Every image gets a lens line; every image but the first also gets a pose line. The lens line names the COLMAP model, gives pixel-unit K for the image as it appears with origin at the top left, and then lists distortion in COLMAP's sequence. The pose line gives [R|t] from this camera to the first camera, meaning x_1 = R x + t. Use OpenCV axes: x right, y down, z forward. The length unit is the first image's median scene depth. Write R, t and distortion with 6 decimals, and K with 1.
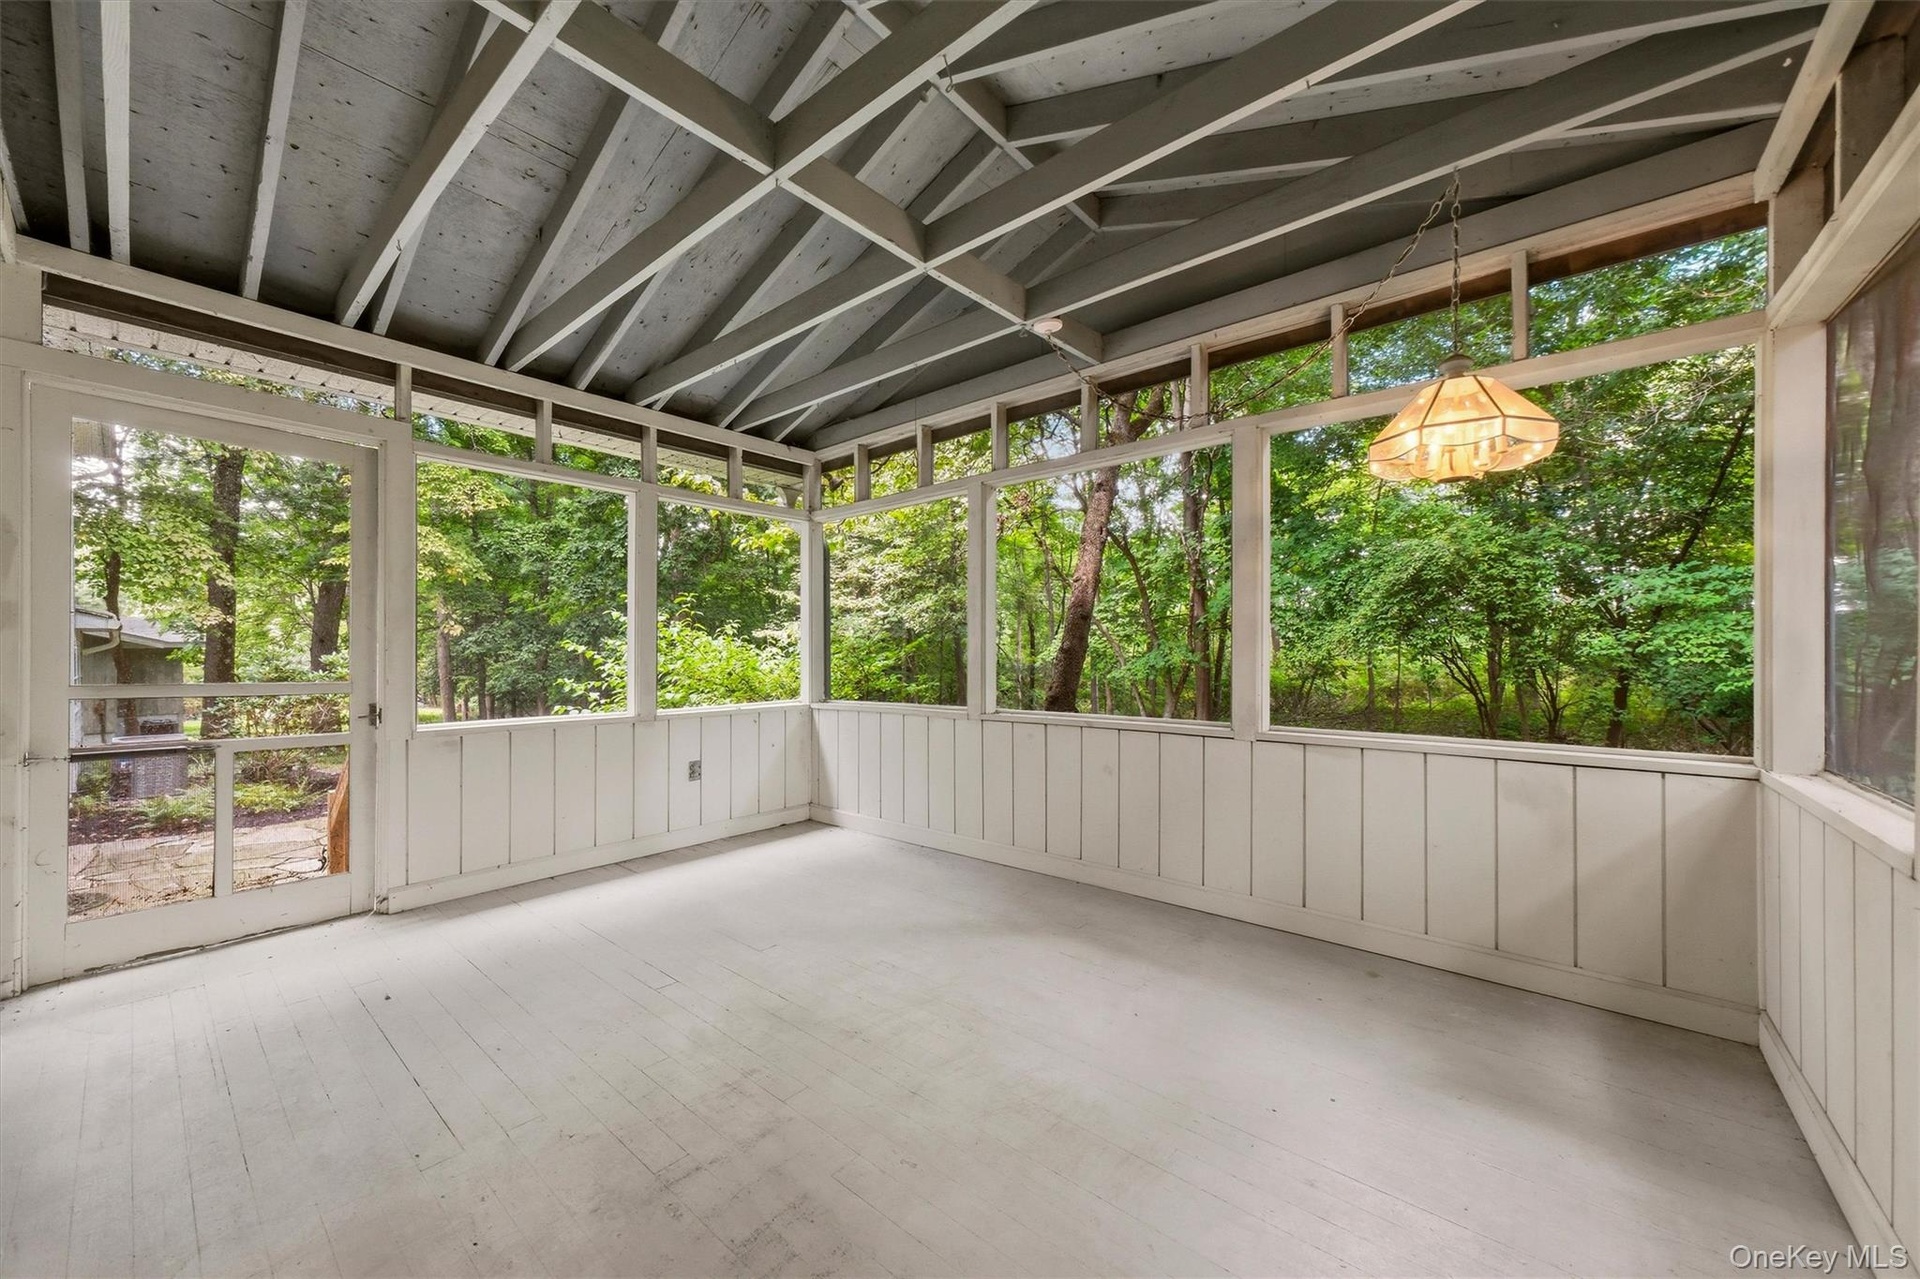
lens RADIAL K [[696.9, 0, 969.2], [0, 696.9, 652.5], [0, 0, 1]] dist [0.000052, -0.000029]
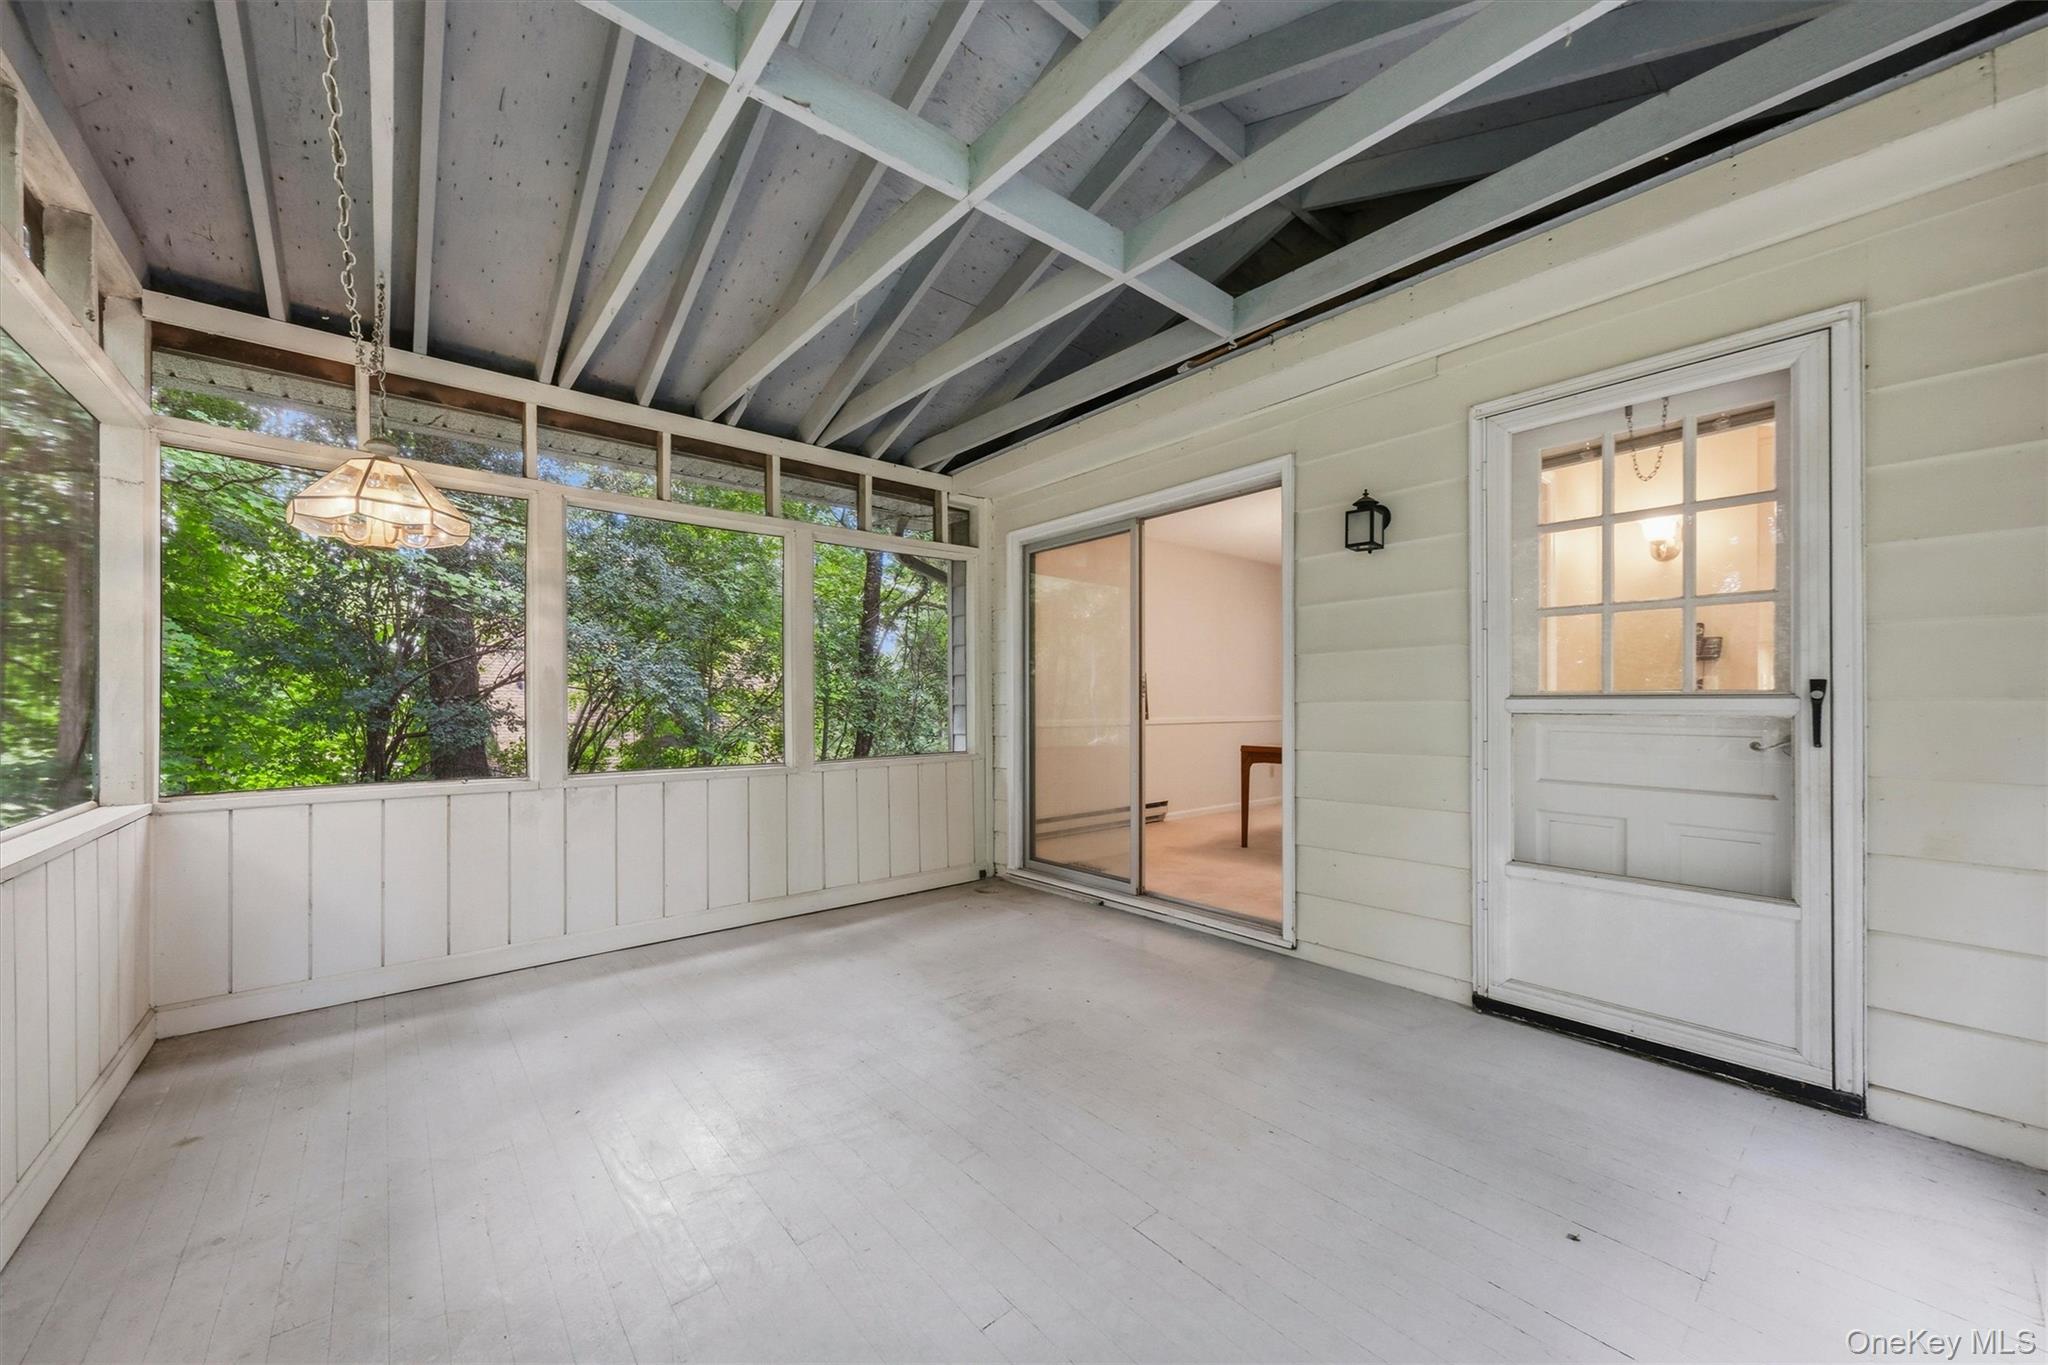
lens RADIAL K [[743.4, 0, 1033.8], [0, 743.4, 696.4], [0, 0, 1]] dist [0.000052, -0.000029]
pose [[0.981514, 0.006298, -0.191289, 0.098524], [-0.007159, 0.999967, -0.003813, -0.002143], [0.191259, 0.005112, 0.981526, 0.123834]]
